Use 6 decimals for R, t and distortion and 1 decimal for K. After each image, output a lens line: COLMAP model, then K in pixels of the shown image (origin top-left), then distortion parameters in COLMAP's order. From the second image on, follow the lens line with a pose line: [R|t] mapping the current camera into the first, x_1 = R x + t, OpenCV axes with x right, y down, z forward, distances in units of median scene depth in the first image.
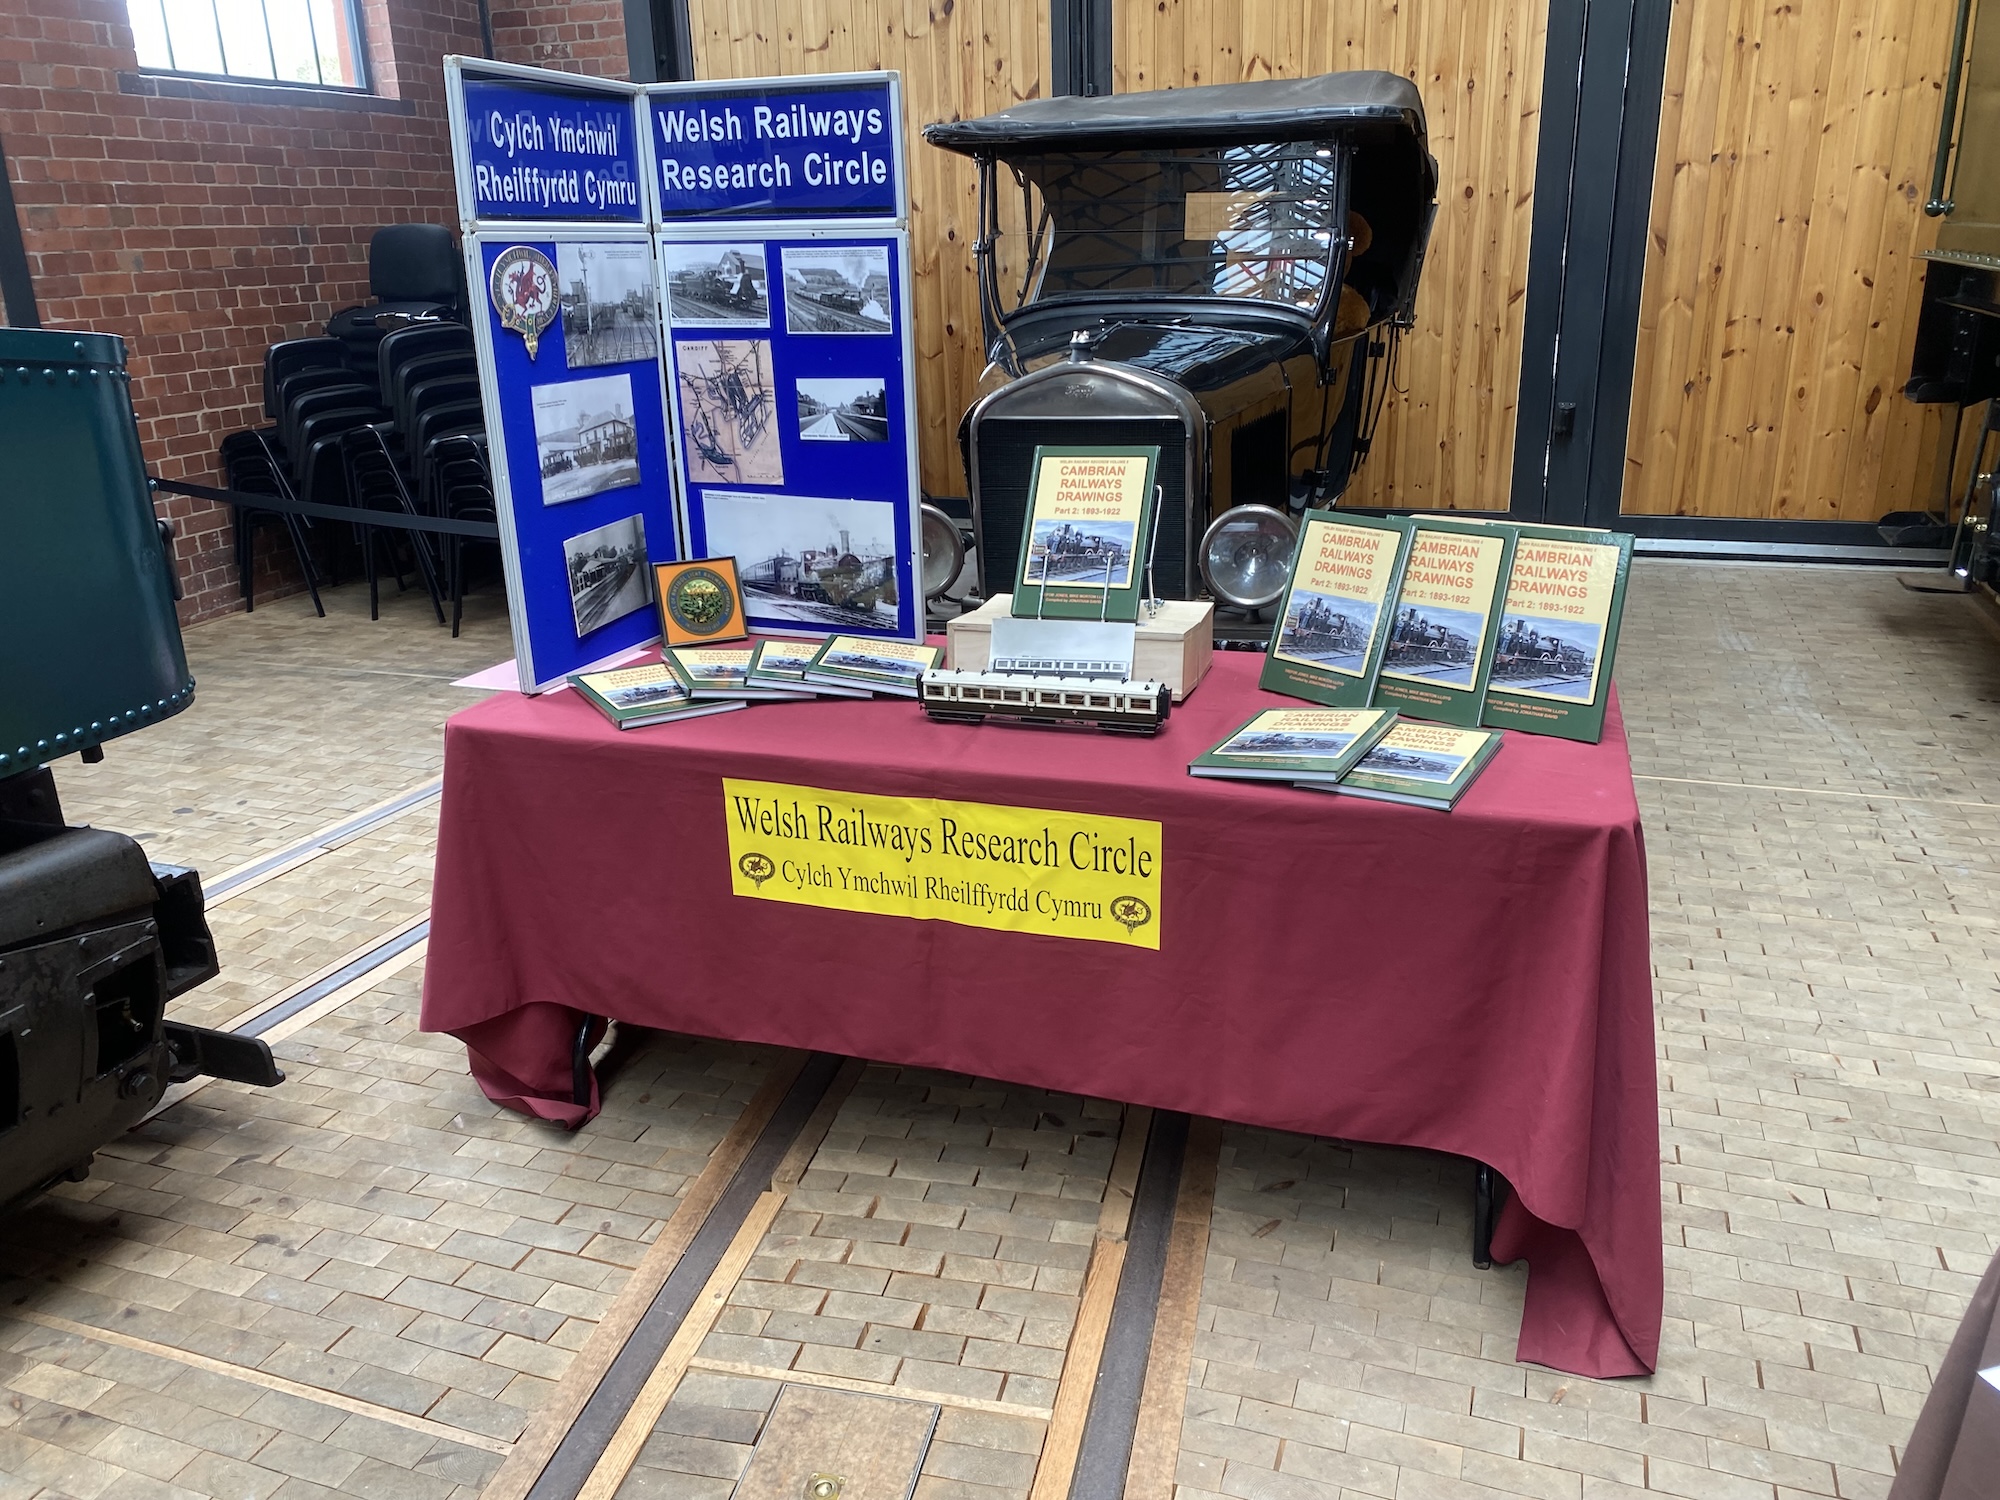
lens RADIAL K [[1500.4, 0, 1006.3], [0, 1500.4, 754.7], [0, 0, 1]] dist [0.051329, -0.057088]
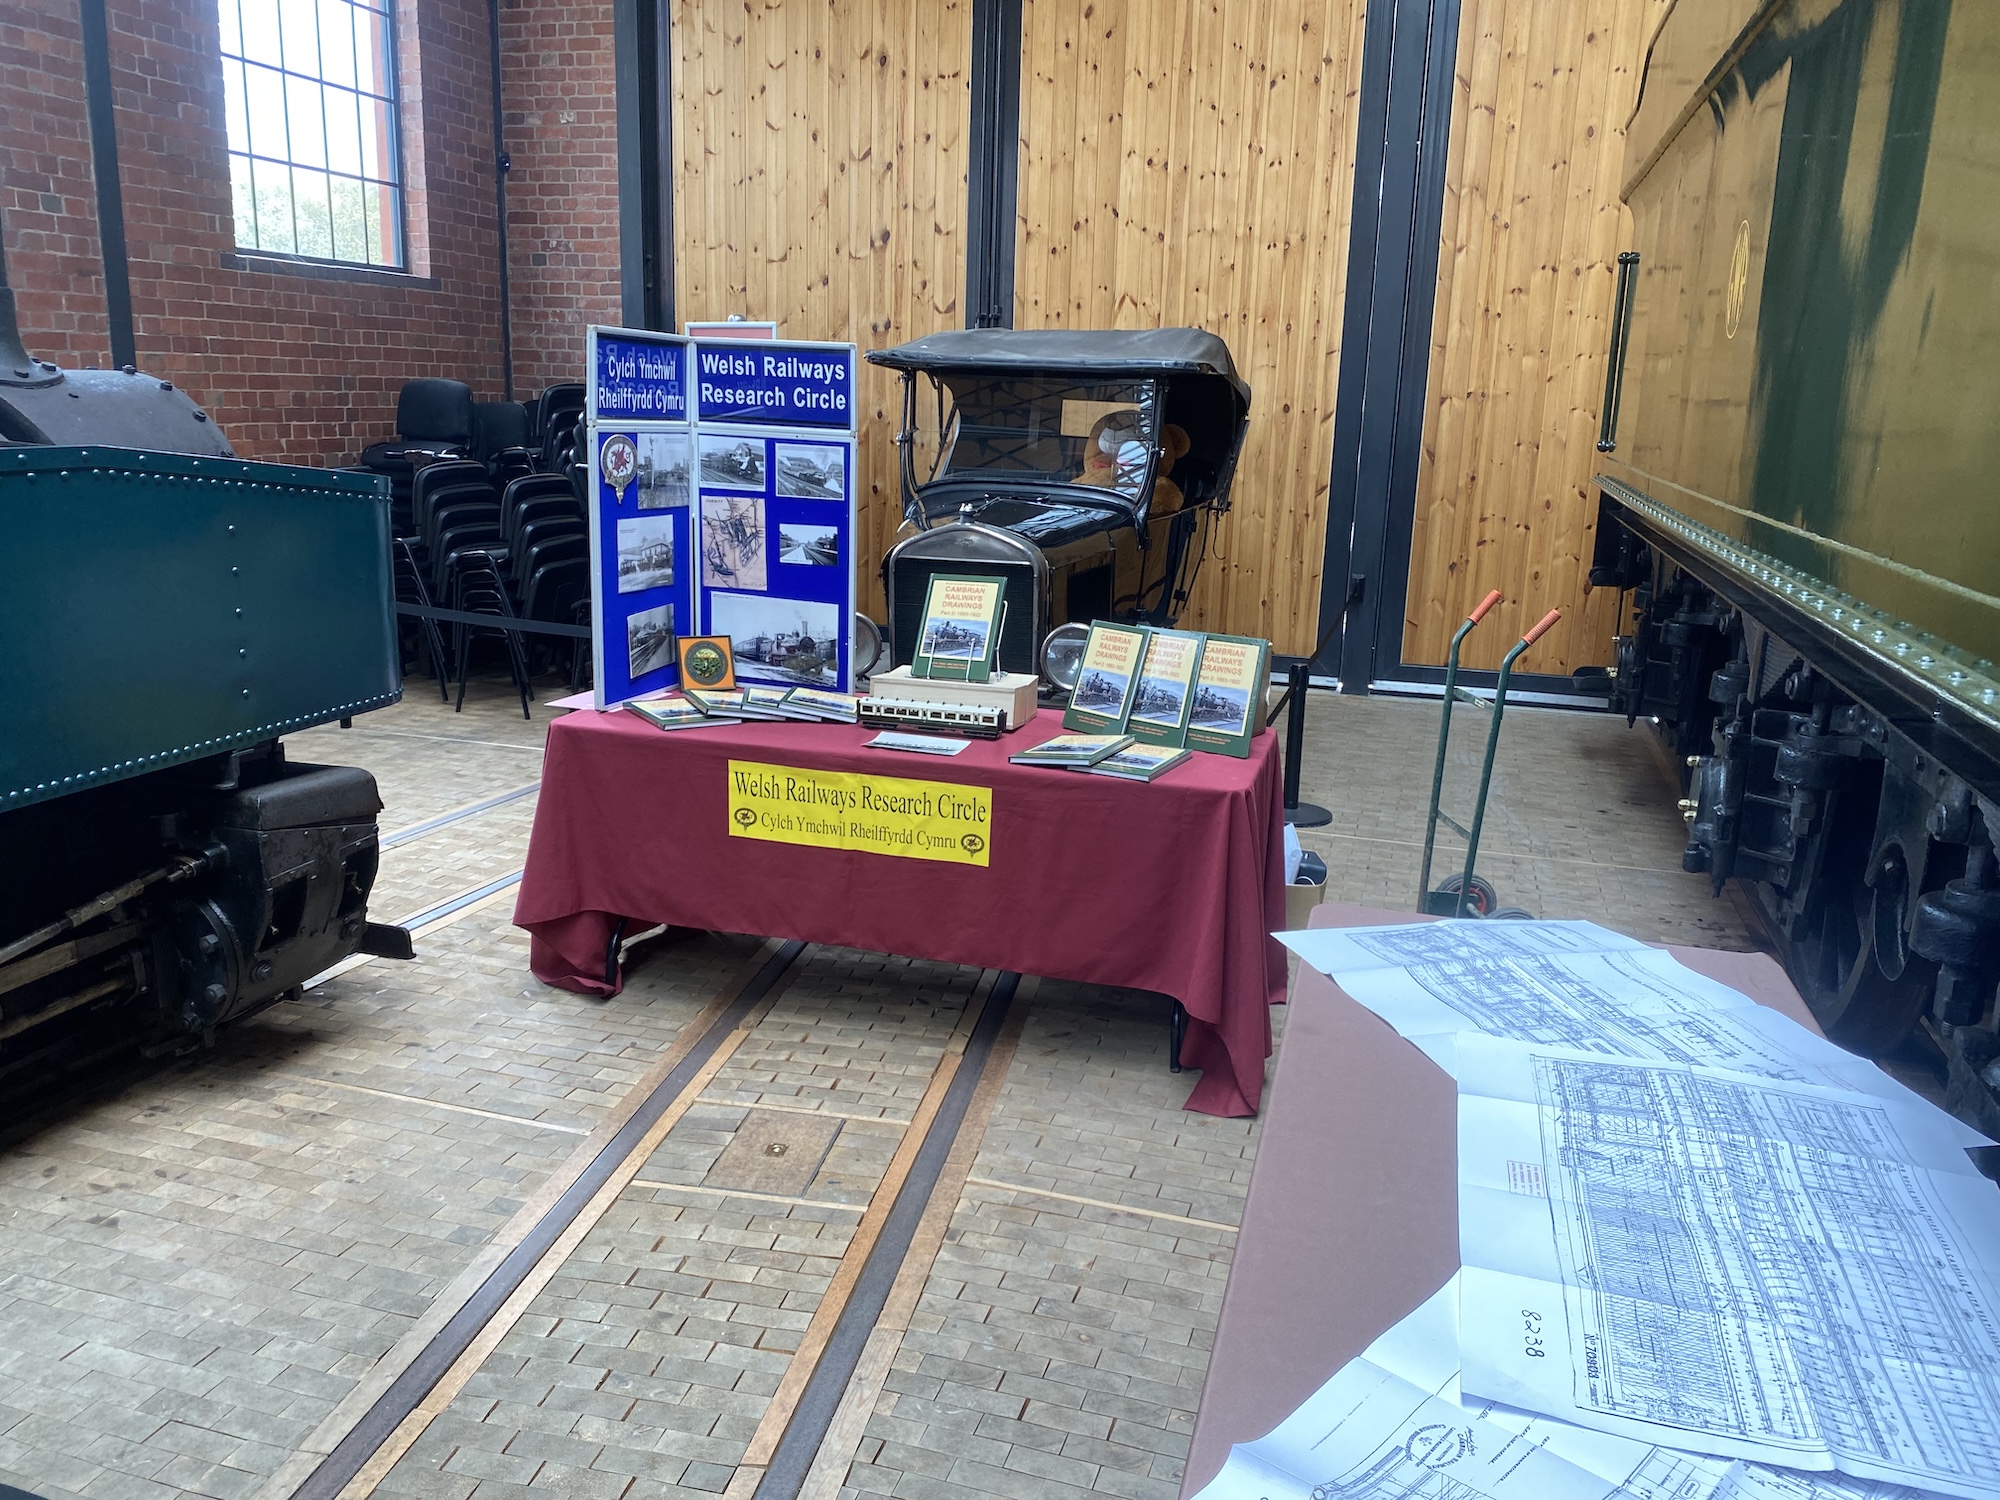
lens RADIAL K [[1478.1, 0, 1000.0], [0, 1478.1, 750.0], [0, 0, 1]] dist [0.113956, -0.168807]
pose [[0.997226, 0.046292, 0.058290, 0.009711], [-0.040284, 0.994137, -0.100343, 0.132288], [-0.062593, 0.097717, 0.993244, -0.534866]]
